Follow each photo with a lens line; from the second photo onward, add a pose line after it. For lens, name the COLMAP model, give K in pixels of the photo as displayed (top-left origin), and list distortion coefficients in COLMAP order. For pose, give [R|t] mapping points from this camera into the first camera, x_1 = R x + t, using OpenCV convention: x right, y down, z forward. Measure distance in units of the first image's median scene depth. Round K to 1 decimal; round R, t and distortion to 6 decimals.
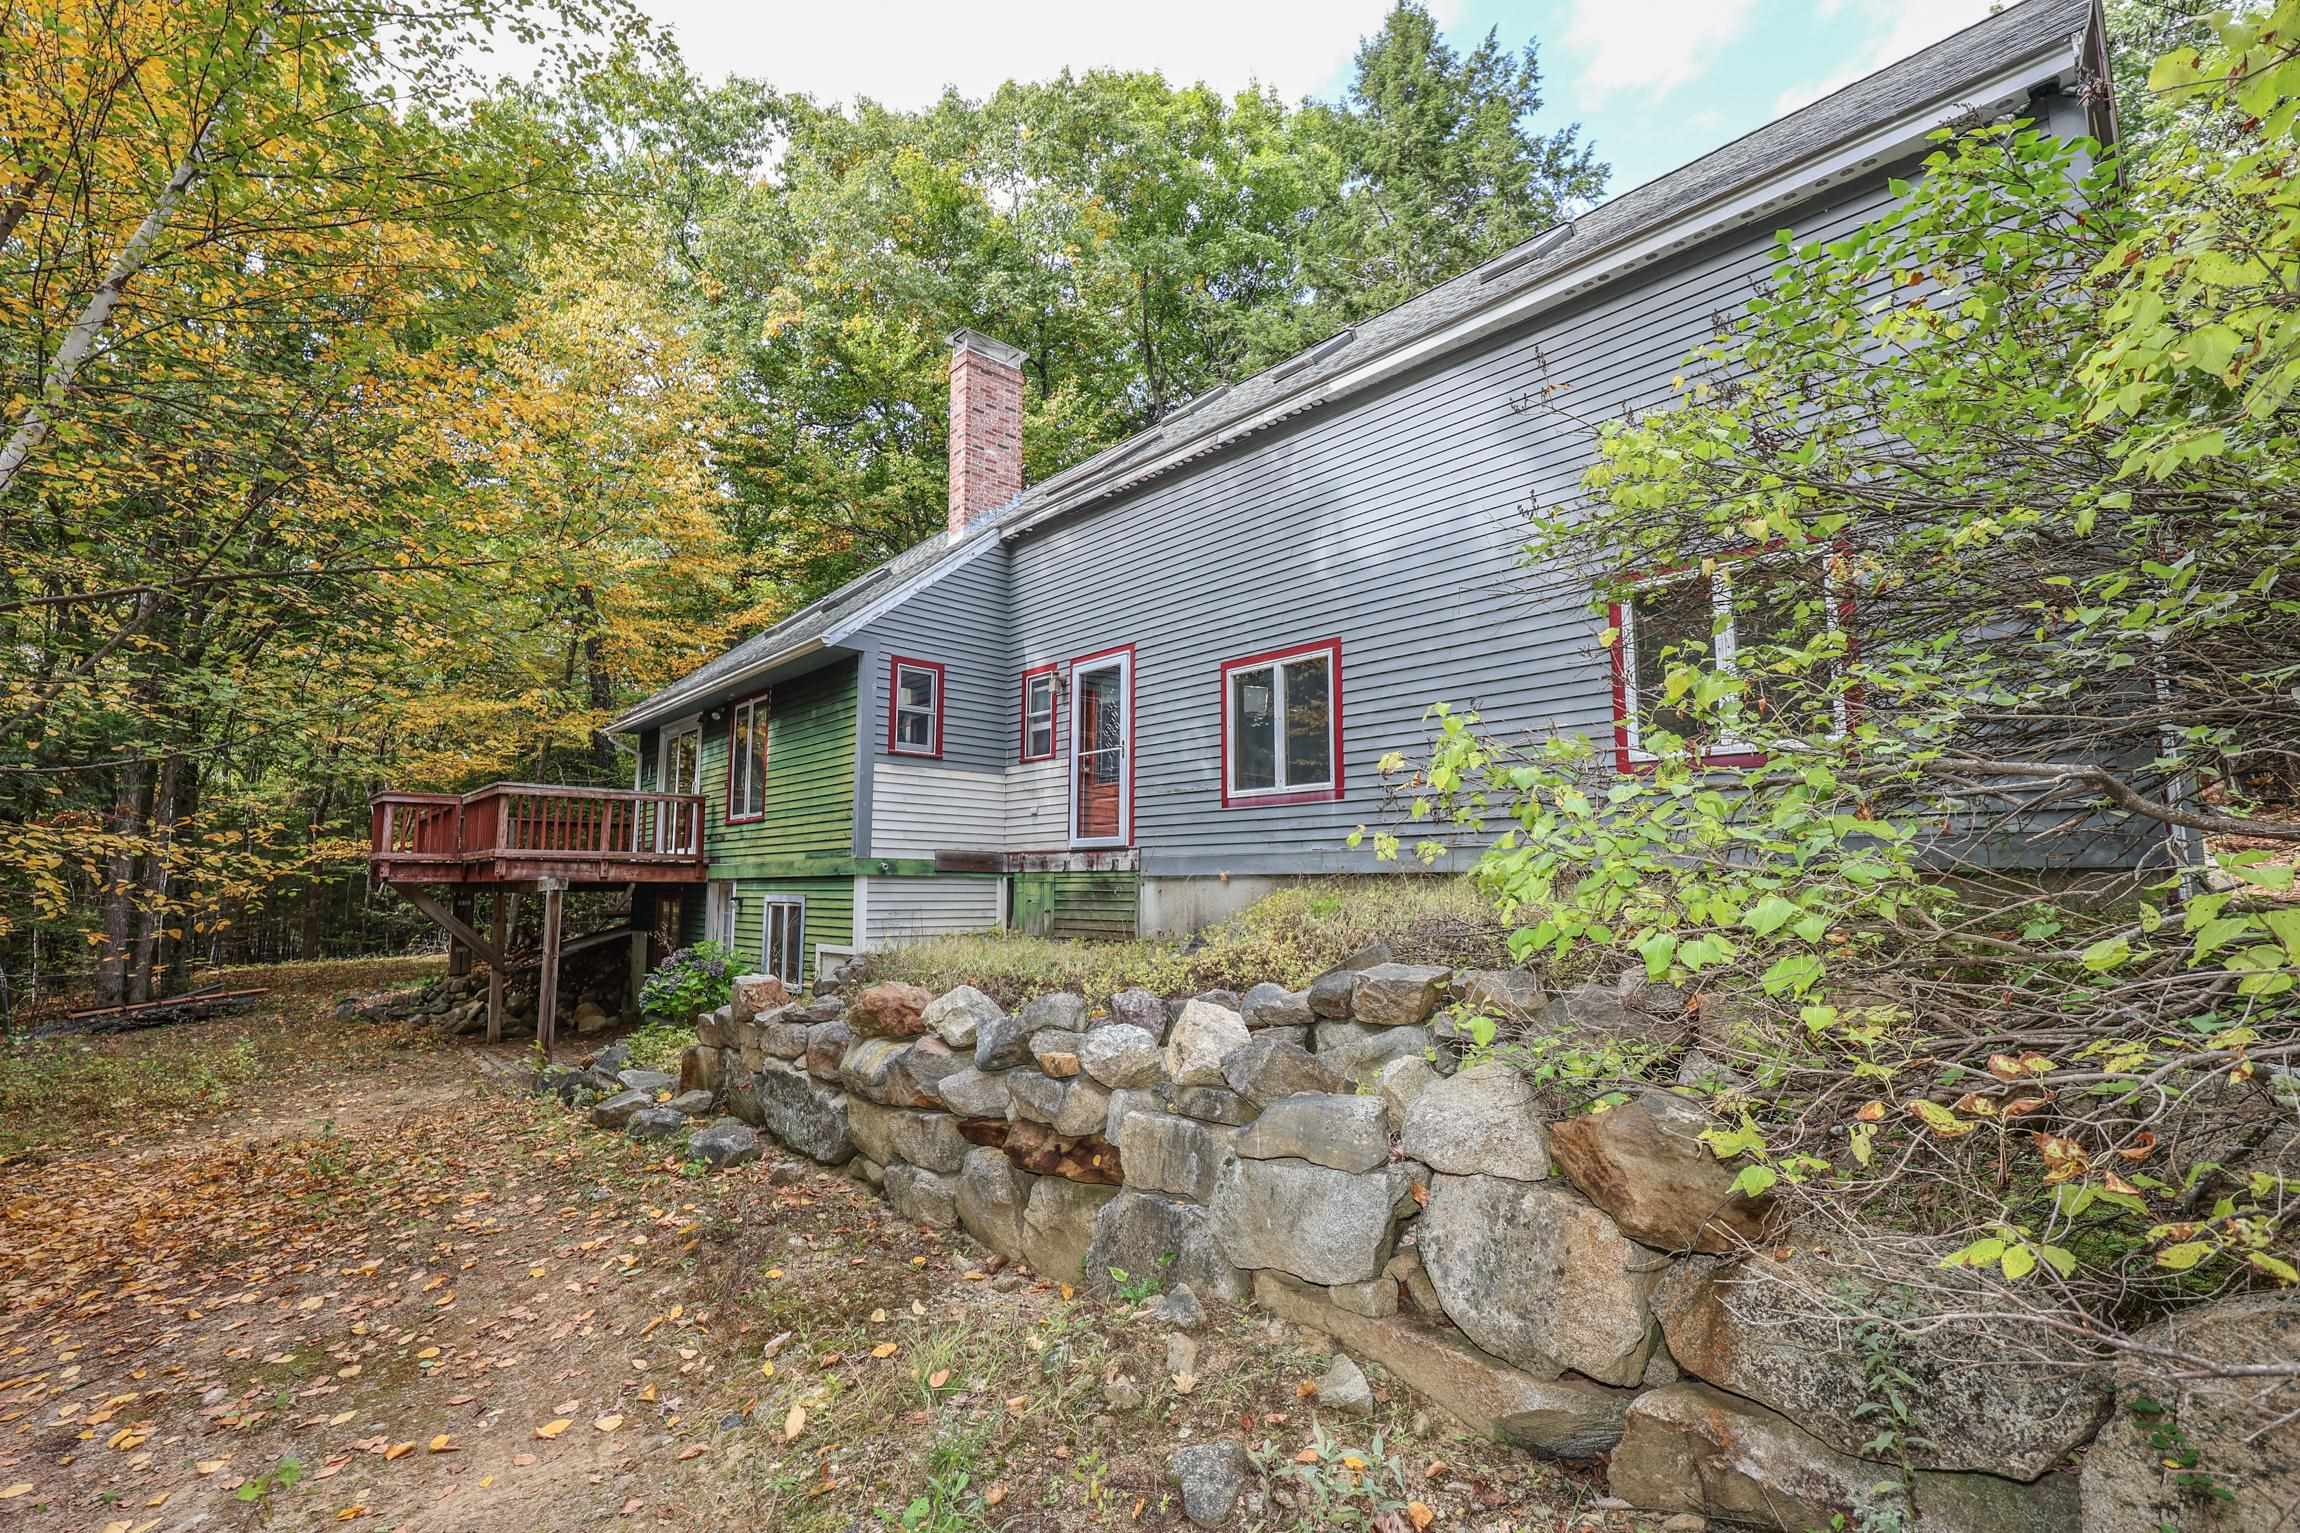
lens RADIAL K [[1014.4, 0, 1139.3], [0, 1014.4, 756.8], [0, 0, 1]] dist [-0.002413, -0.000051]
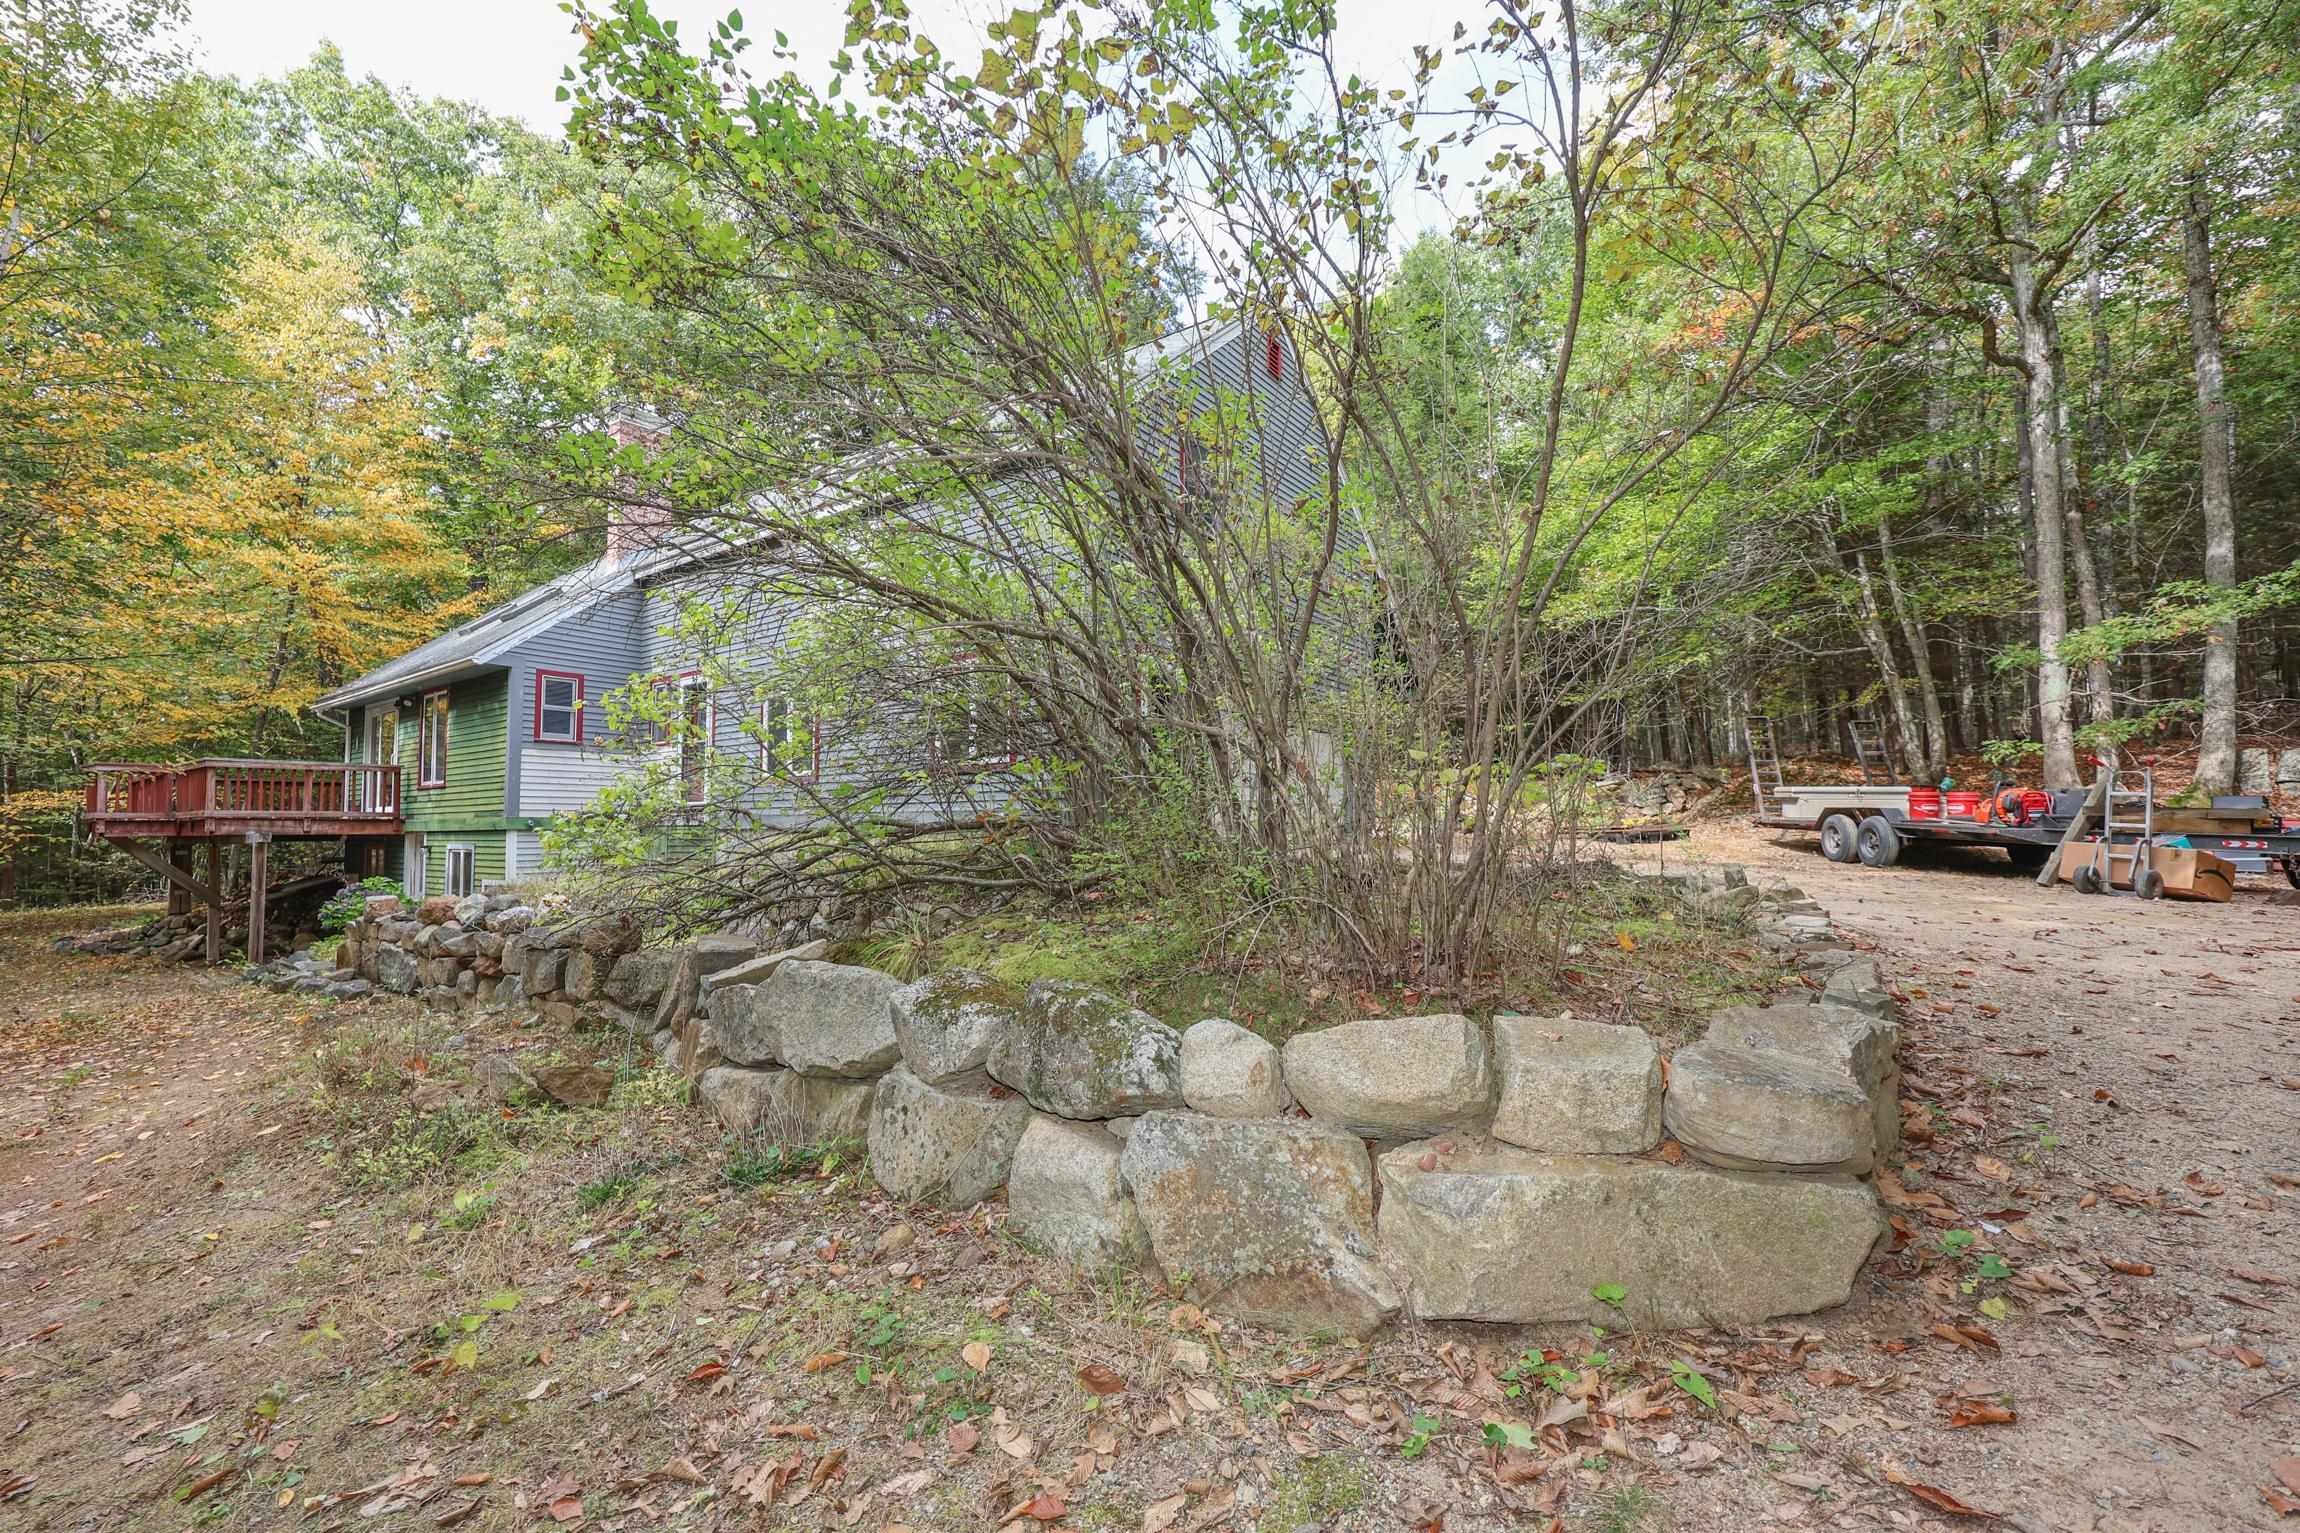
lens RADIAL K [[946.9, 0, 1140.2], [0, 946.9, 766.3], [0, 0, 1]] dist [-0.005808, 0.000404]
pose [[0.979469, 0.004422, 0.201548, 0.252263], [-0.017287, 0.997919, 0.062120, -0.053296], [-0.200853, -0.064329, 0.977507, -0.353446]]
